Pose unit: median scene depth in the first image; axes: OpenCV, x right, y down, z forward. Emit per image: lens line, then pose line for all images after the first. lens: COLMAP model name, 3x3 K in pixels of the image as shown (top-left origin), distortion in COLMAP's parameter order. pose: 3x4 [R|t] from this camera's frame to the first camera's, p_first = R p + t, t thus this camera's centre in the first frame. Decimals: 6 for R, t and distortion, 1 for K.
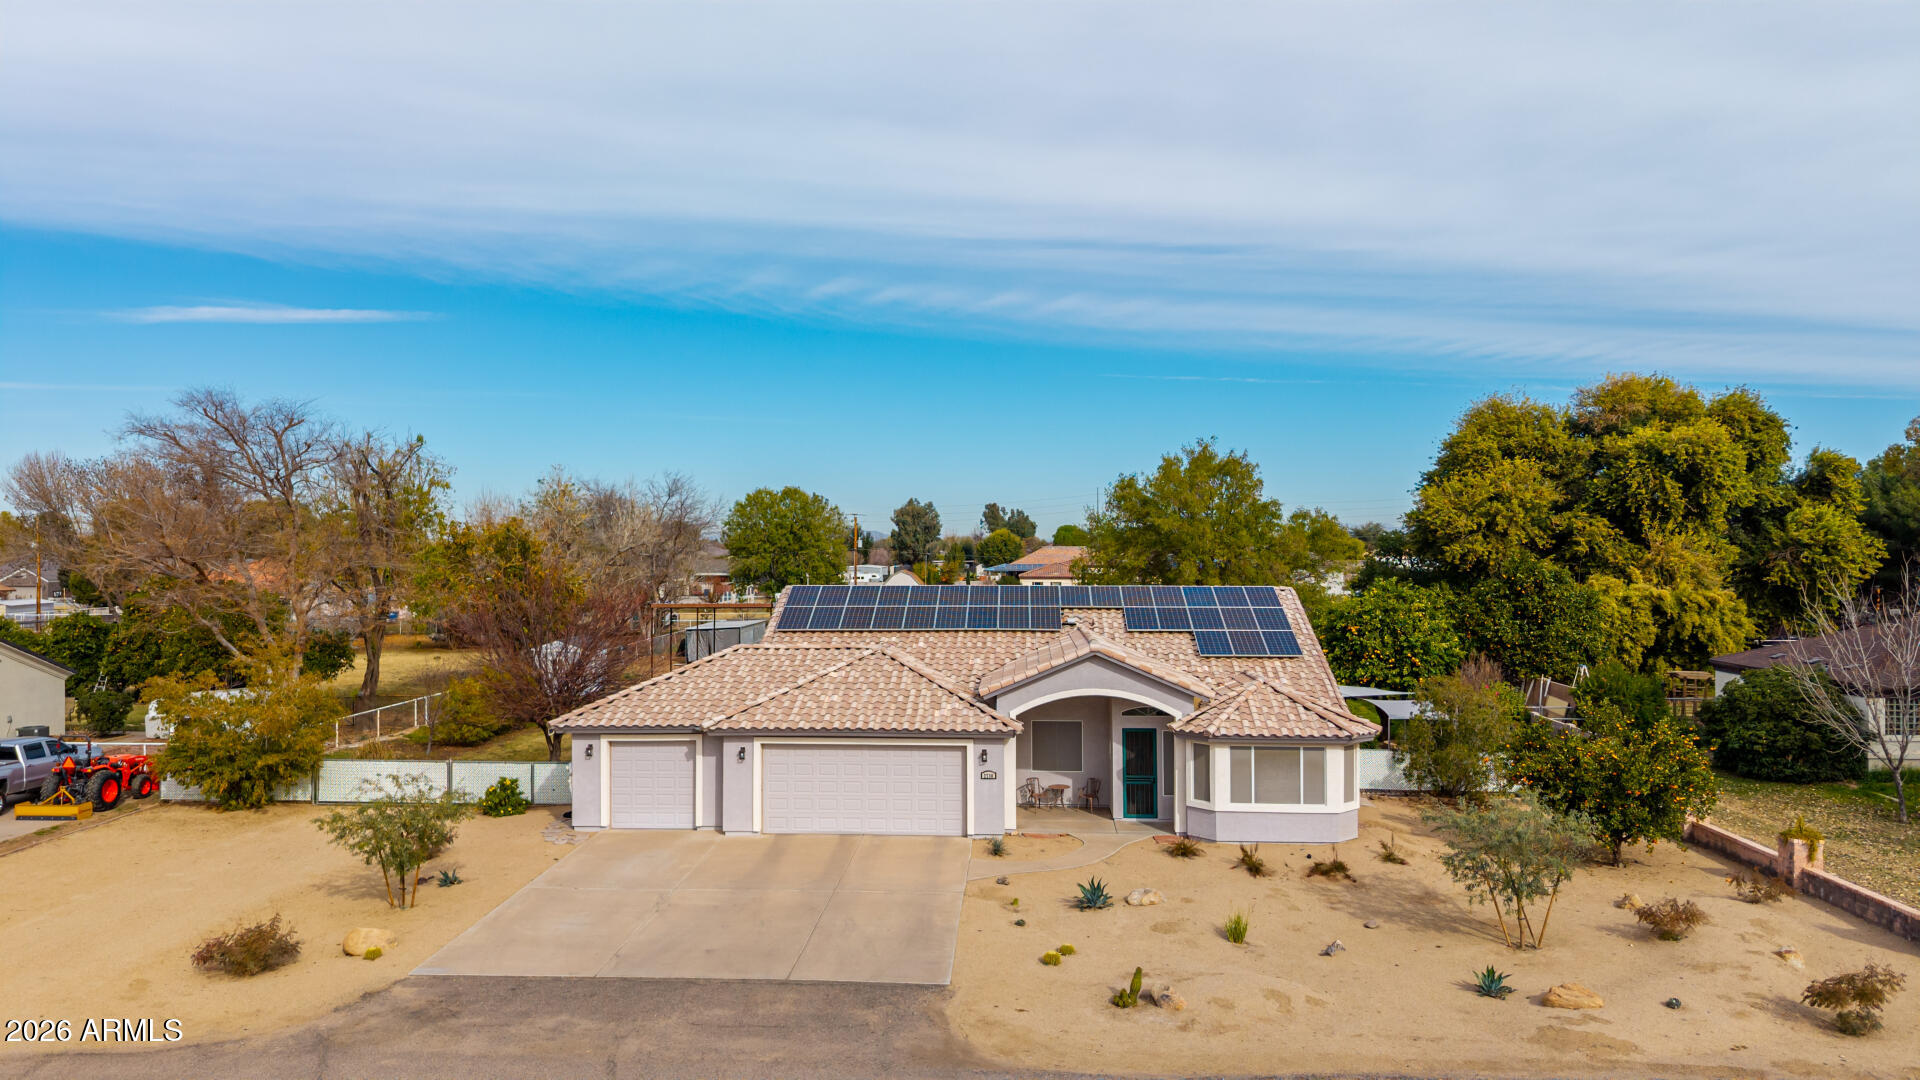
lens RADIAL K [[1301.1, 0, 959.4], [0, 1301.1, 547.9], [0, 0, 1]] dist [0.010455, -0.012817]
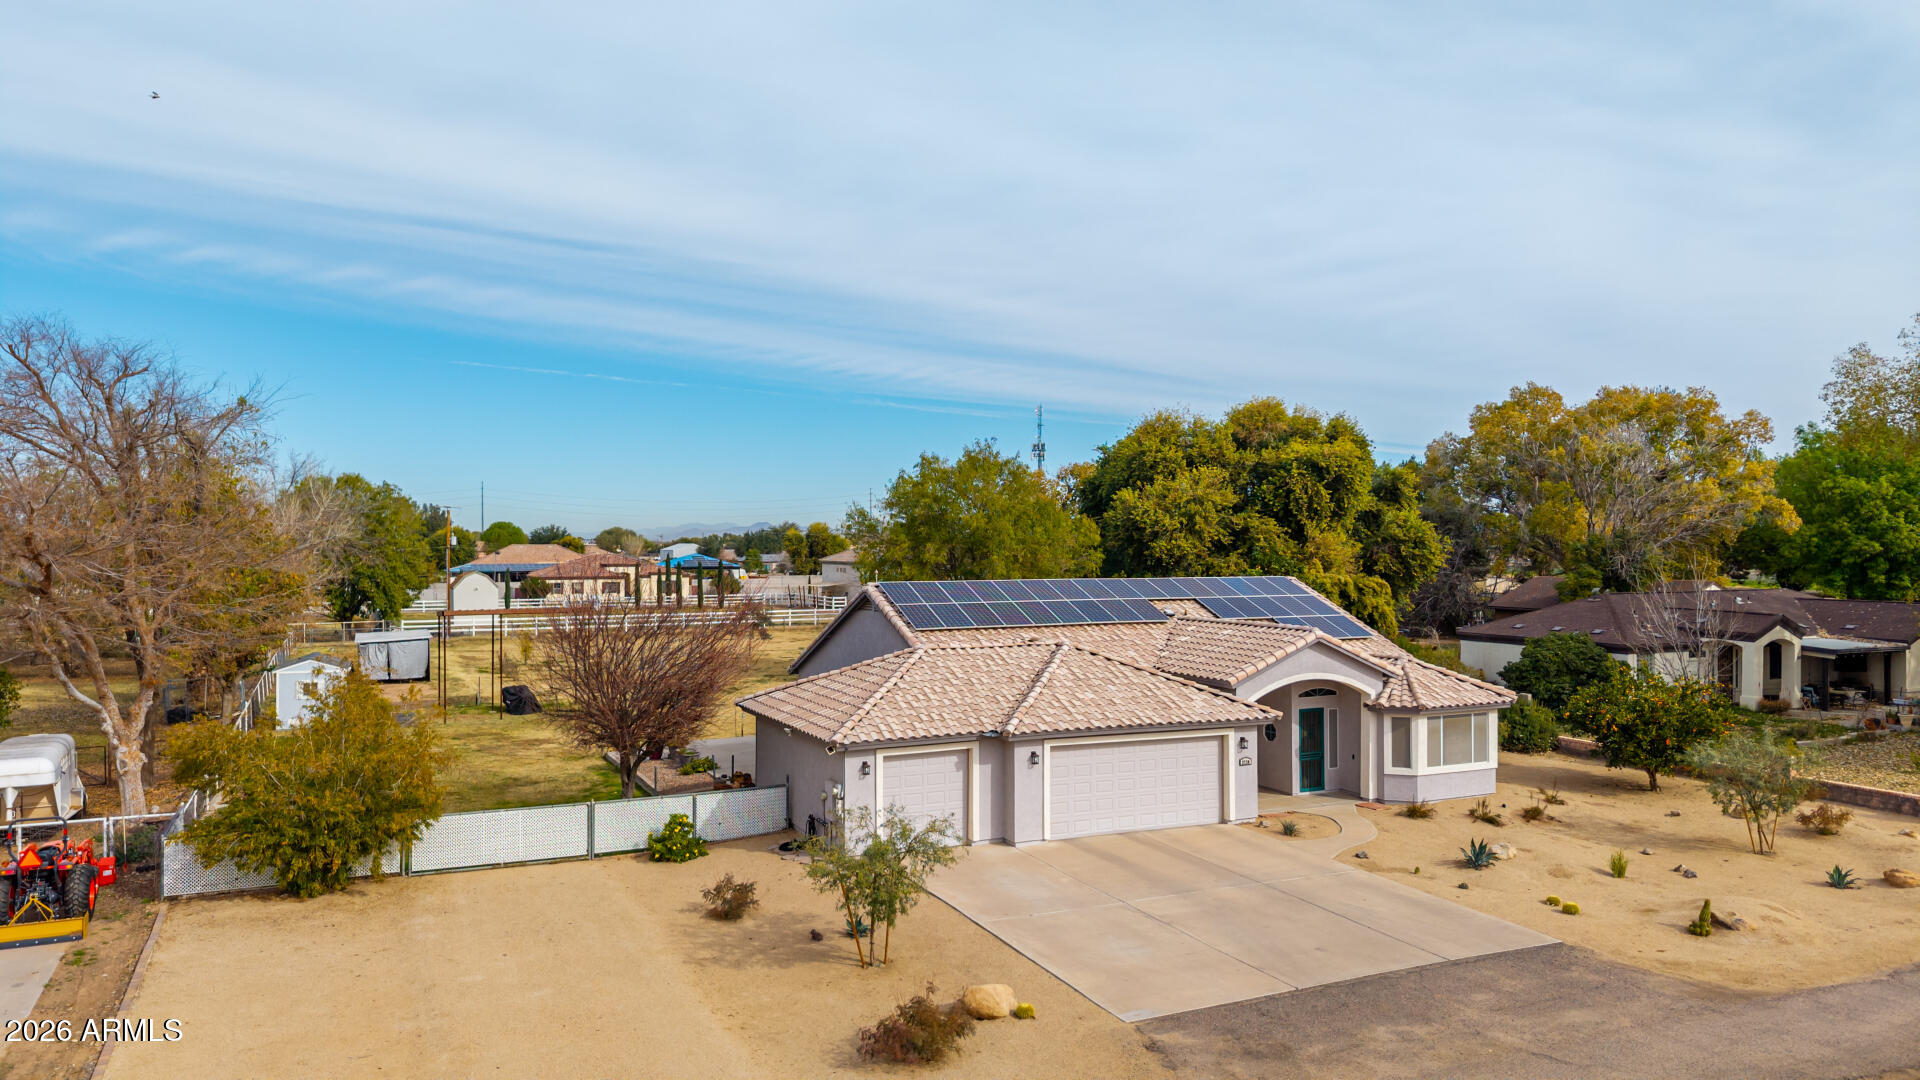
lens RADIAL K [[1301.1, 0, 950.6], [0, 1301.1, 526.4], [0, 0, 1]] dist [0.010455, -0.012817]
pose [[0.878934, 0.005526, 0.476912, -0.670292], [0.002180, 0.999876, -0.015603, 0.004432], [-0.476939, 0.014754, 0.878812, 0.197230]]
